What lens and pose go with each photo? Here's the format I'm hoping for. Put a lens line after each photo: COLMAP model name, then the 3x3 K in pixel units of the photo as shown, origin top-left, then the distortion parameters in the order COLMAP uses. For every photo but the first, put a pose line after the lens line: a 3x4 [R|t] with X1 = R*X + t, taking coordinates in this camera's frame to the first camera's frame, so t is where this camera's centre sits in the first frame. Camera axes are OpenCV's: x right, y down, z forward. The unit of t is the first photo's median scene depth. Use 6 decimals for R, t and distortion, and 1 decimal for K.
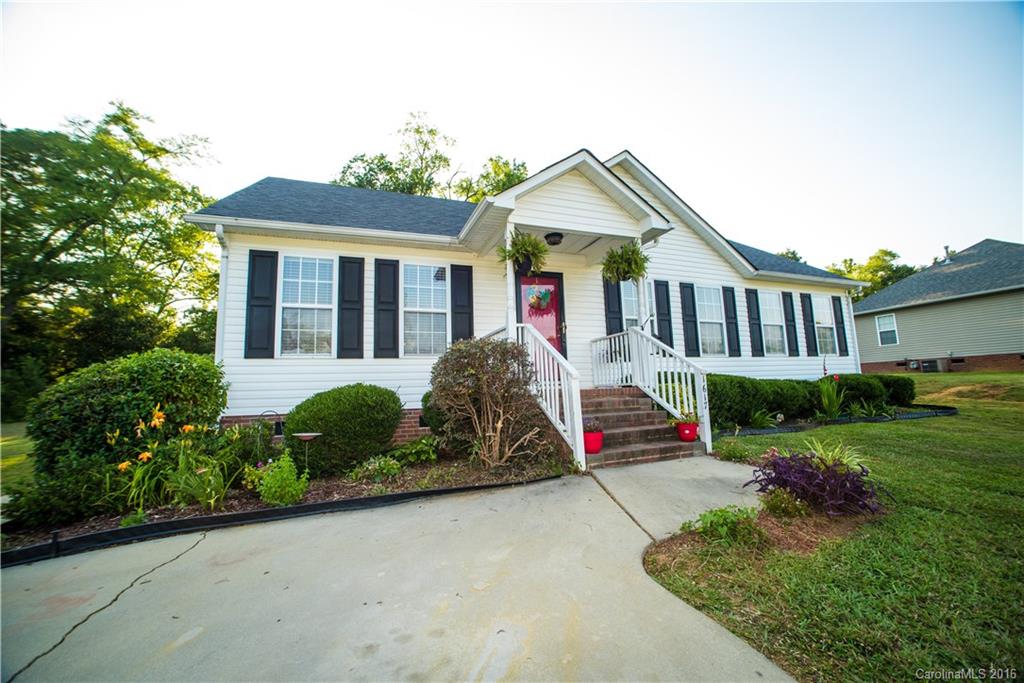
lens RADIAL K [[406.7, 0, 522.8], [0, 406.7, 338.5], [0, 0, 1]] dist [-0.041958, 0.015159]
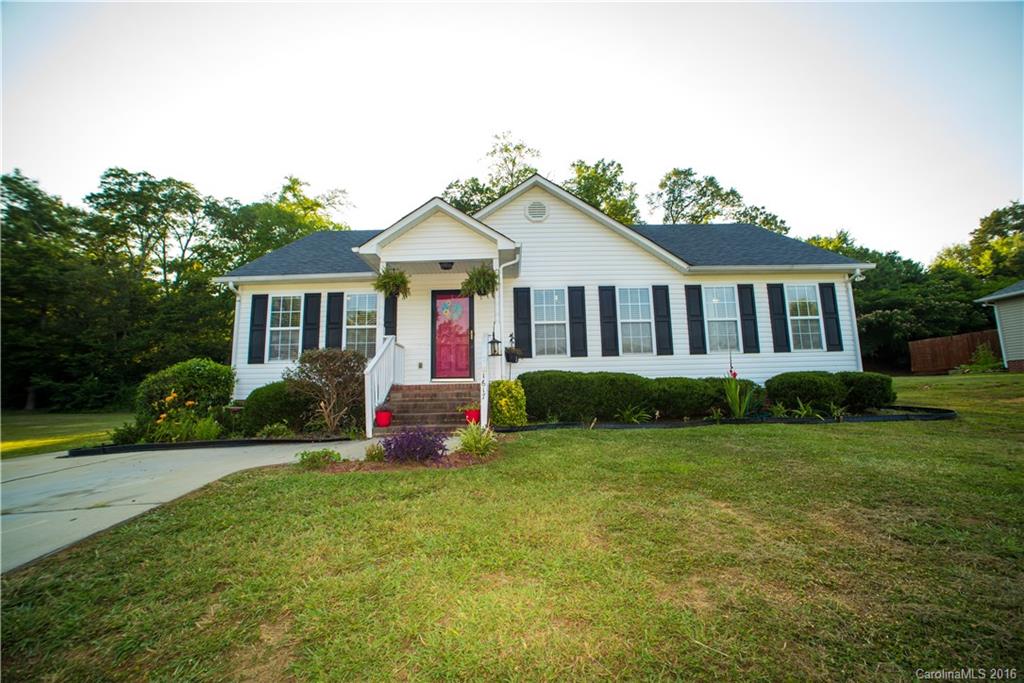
lens RADIAL K [[406.7, 0, 521.4], [0, 406.7, 347.6], [0, 0, 1]] dist [-0.041958, 0.015159]
pose [[0.935513, -0.026643, -0.352286, 0.537769], [0.035187, 0.999221, 0.017871, -0.003004], [0.351535, -0.029114, 0.935722, -0.071698]]
